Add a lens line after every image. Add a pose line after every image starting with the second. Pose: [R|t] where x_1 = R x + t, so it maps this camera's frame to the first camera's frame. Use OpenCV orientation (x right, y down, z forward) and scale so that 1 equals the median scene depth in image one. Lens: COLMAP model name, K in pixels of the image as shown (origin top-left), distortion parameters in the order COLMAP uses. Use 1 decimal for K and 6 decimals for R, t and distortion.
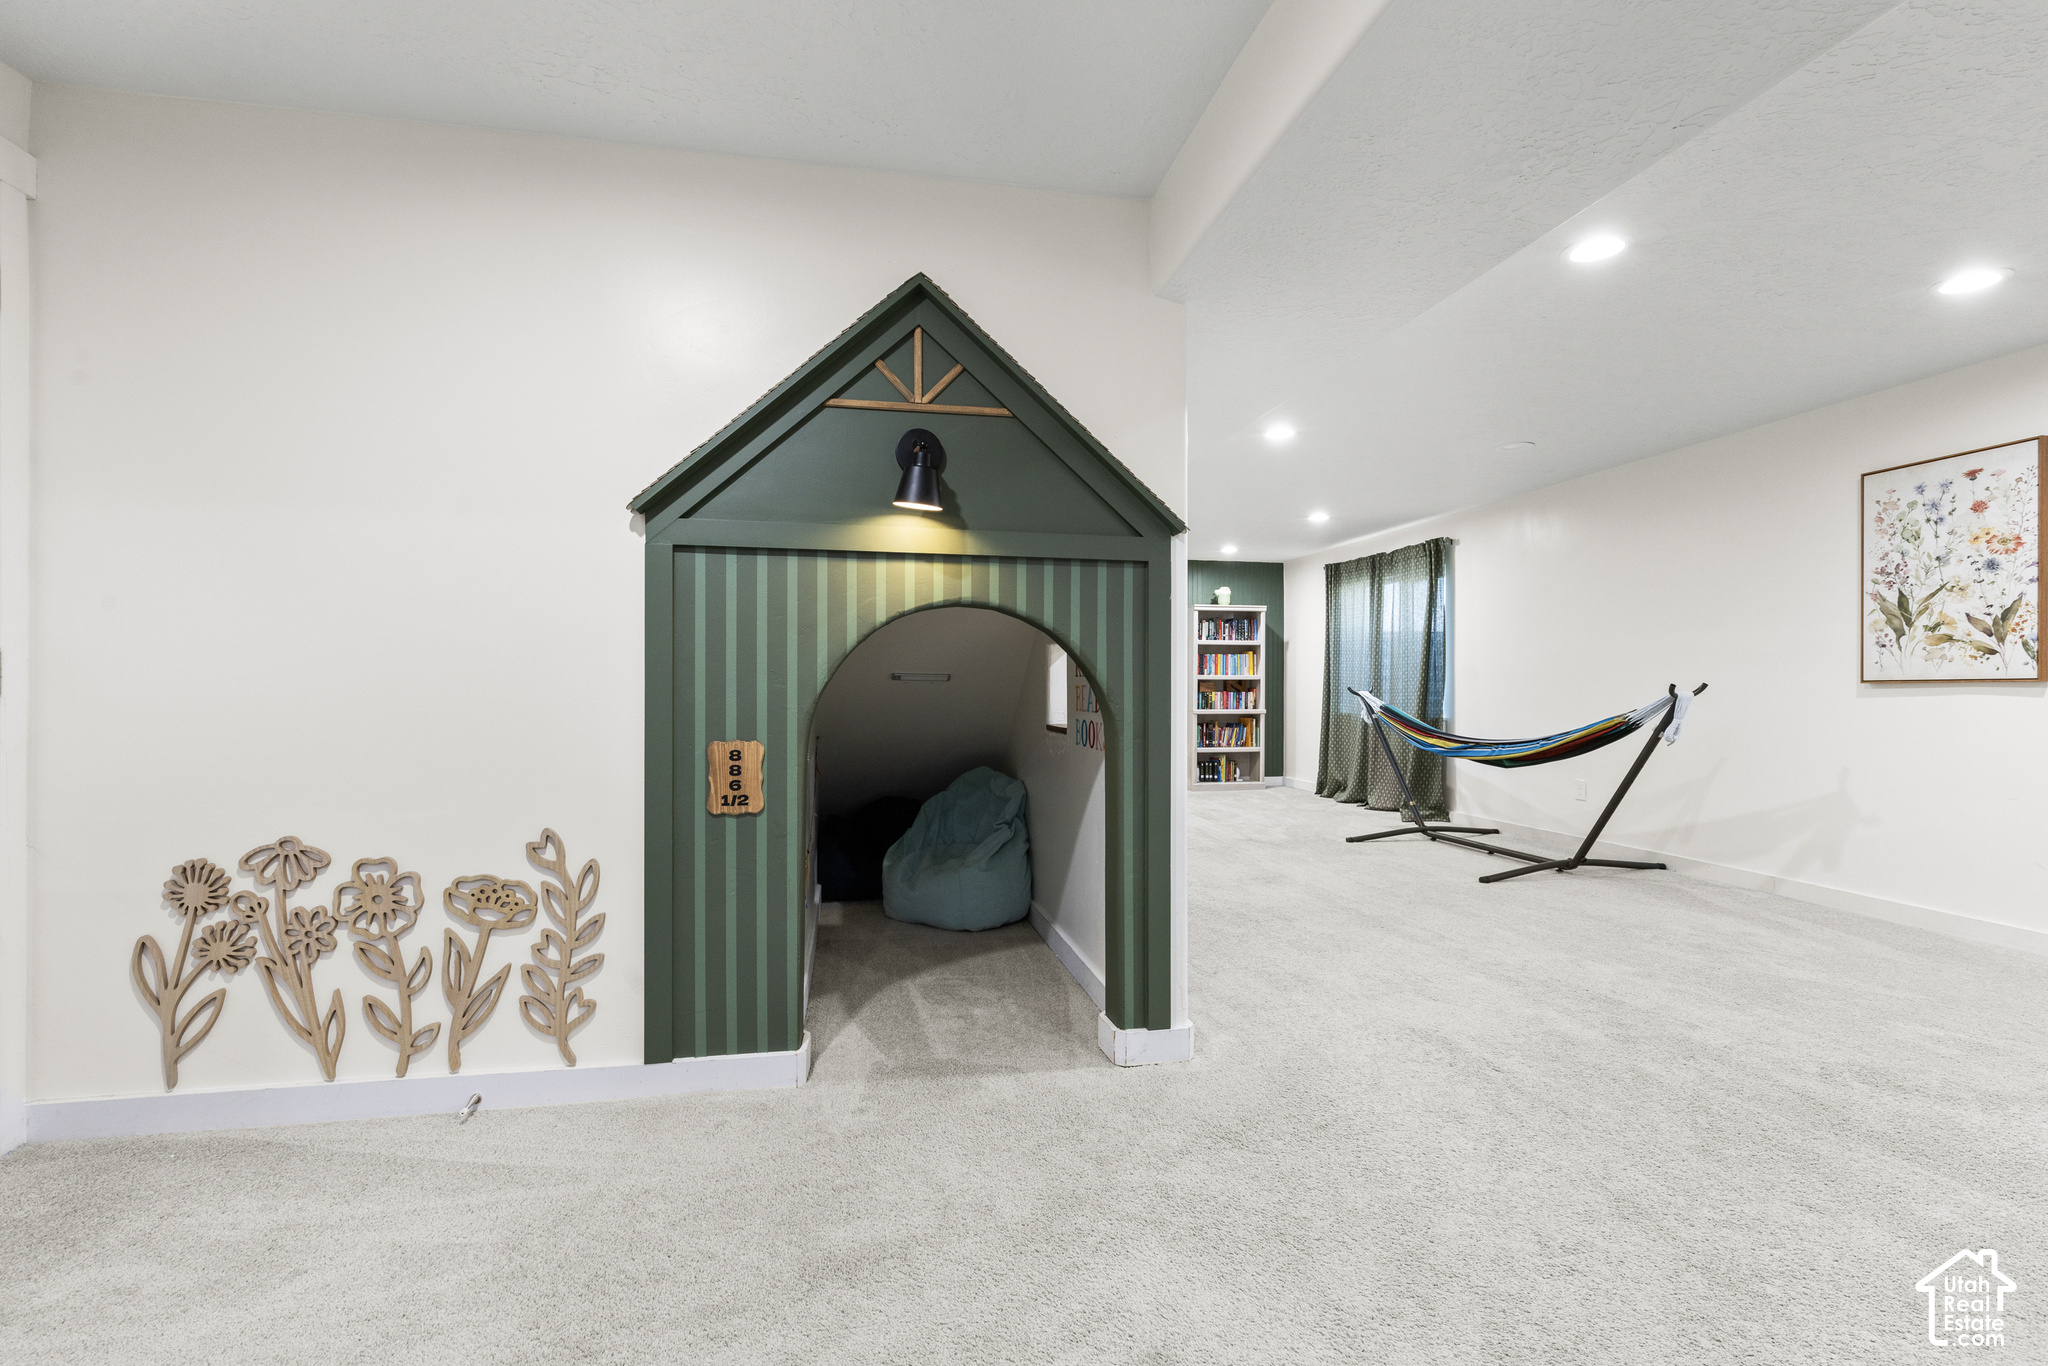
lens RADIAL K [[933.7, 0, 1024.0], [0, 933.7, 683.0], [0, 0, 1]] dist [0.003764, 0.000709]
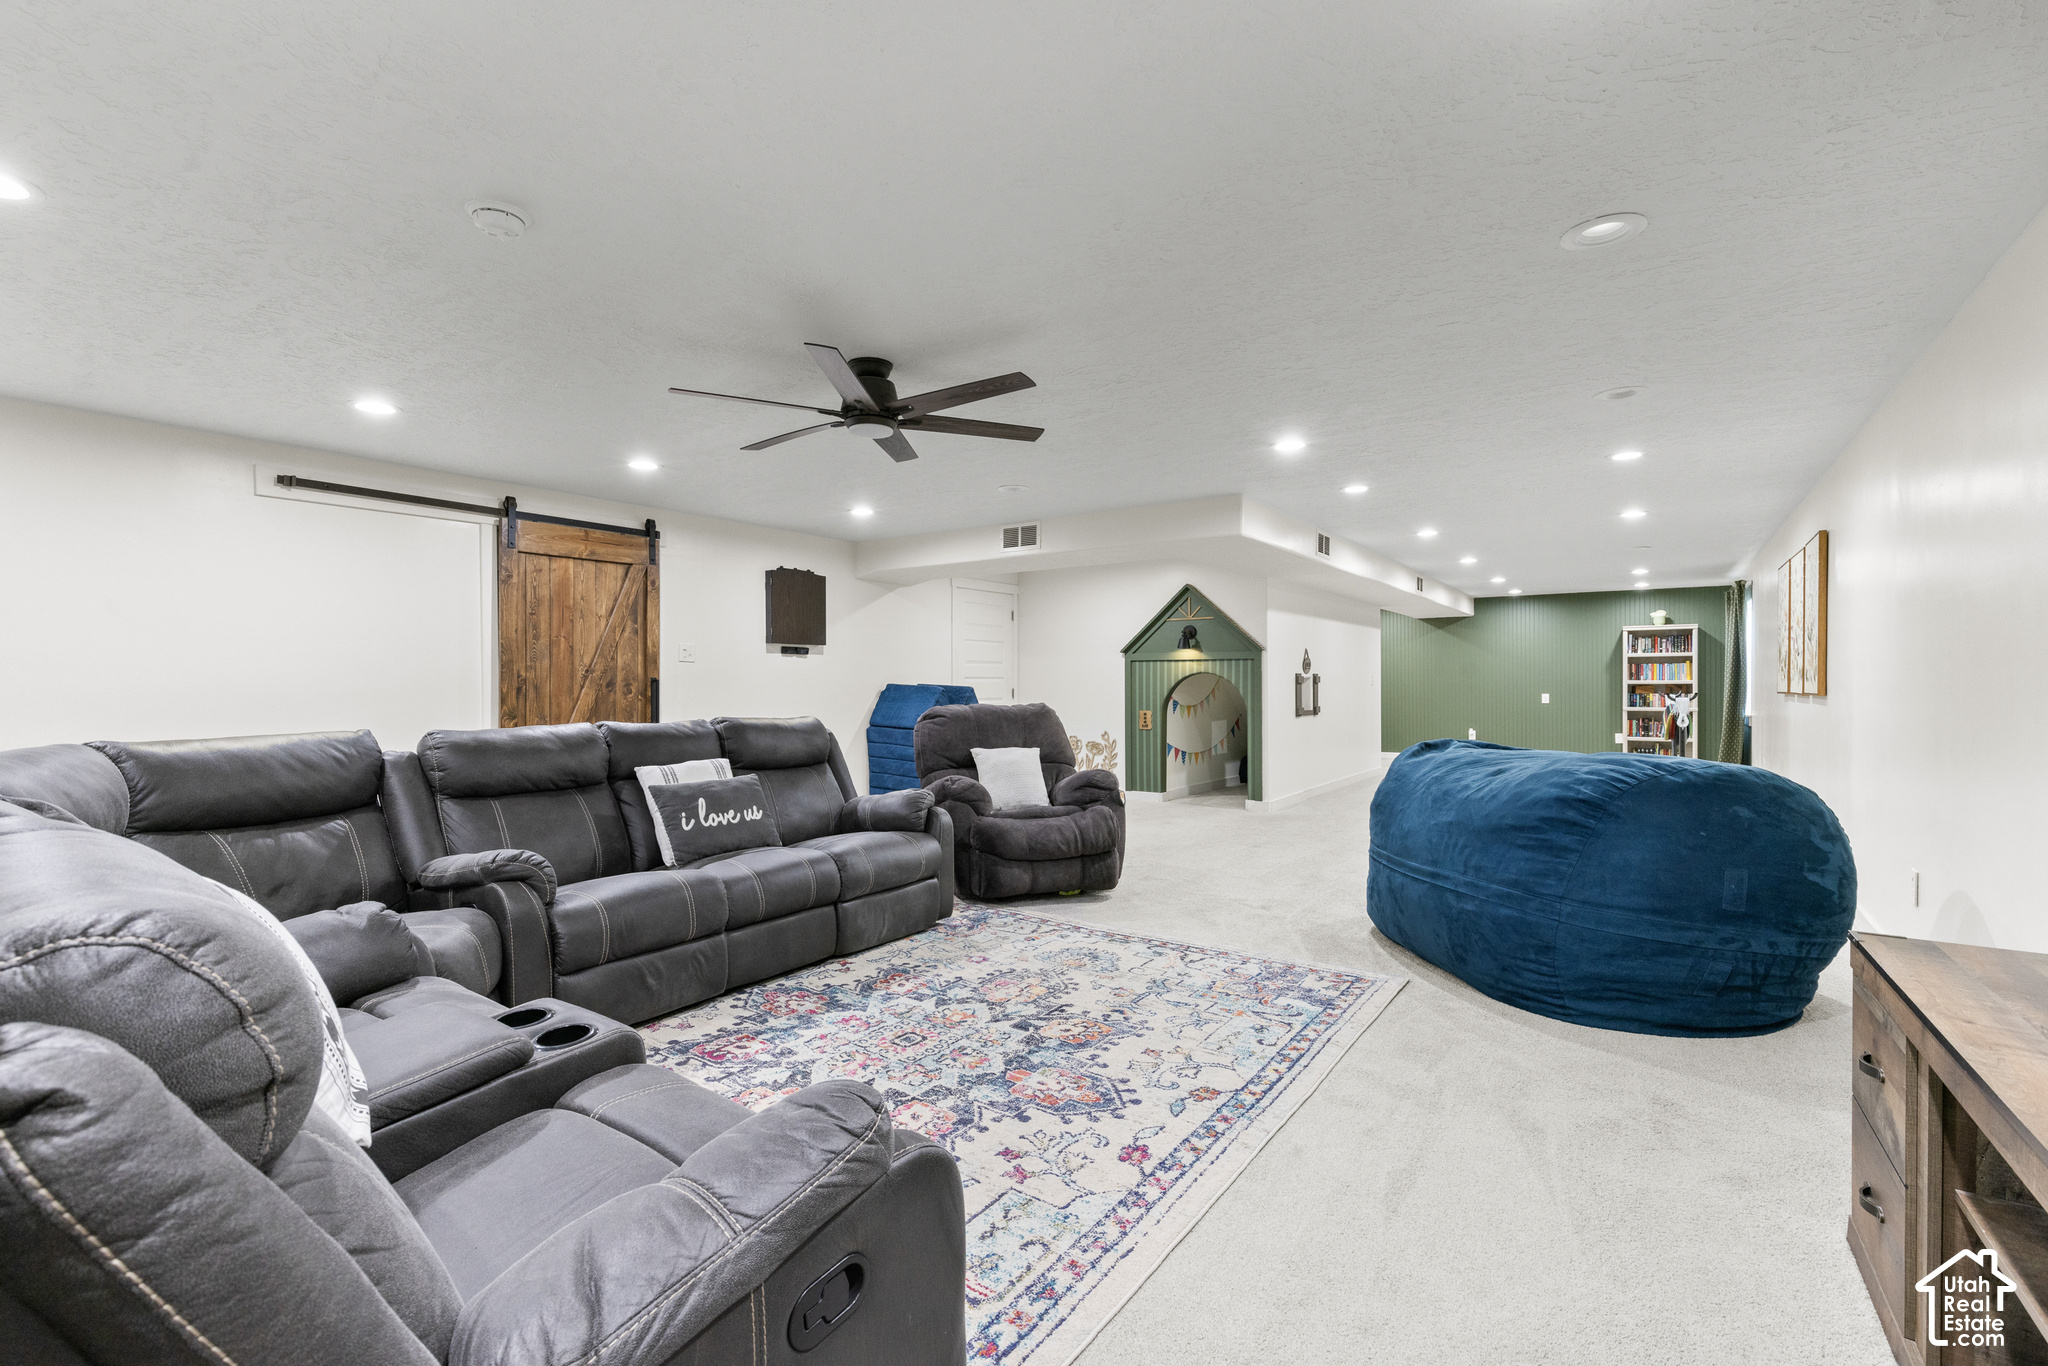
lens RADIAL K [[957.5, 0, 1024.0], [0, 957.5, 683.0], [0, 0, 1]] dist [-0.000753, -0.000351]
pose [[0.722410, -0.000970, -0.691464, 0.487854], [0.006729, 0.999962, 0.005628, -0.018113], [0.691432, -0.008718, 0.722389, -0.520518]]
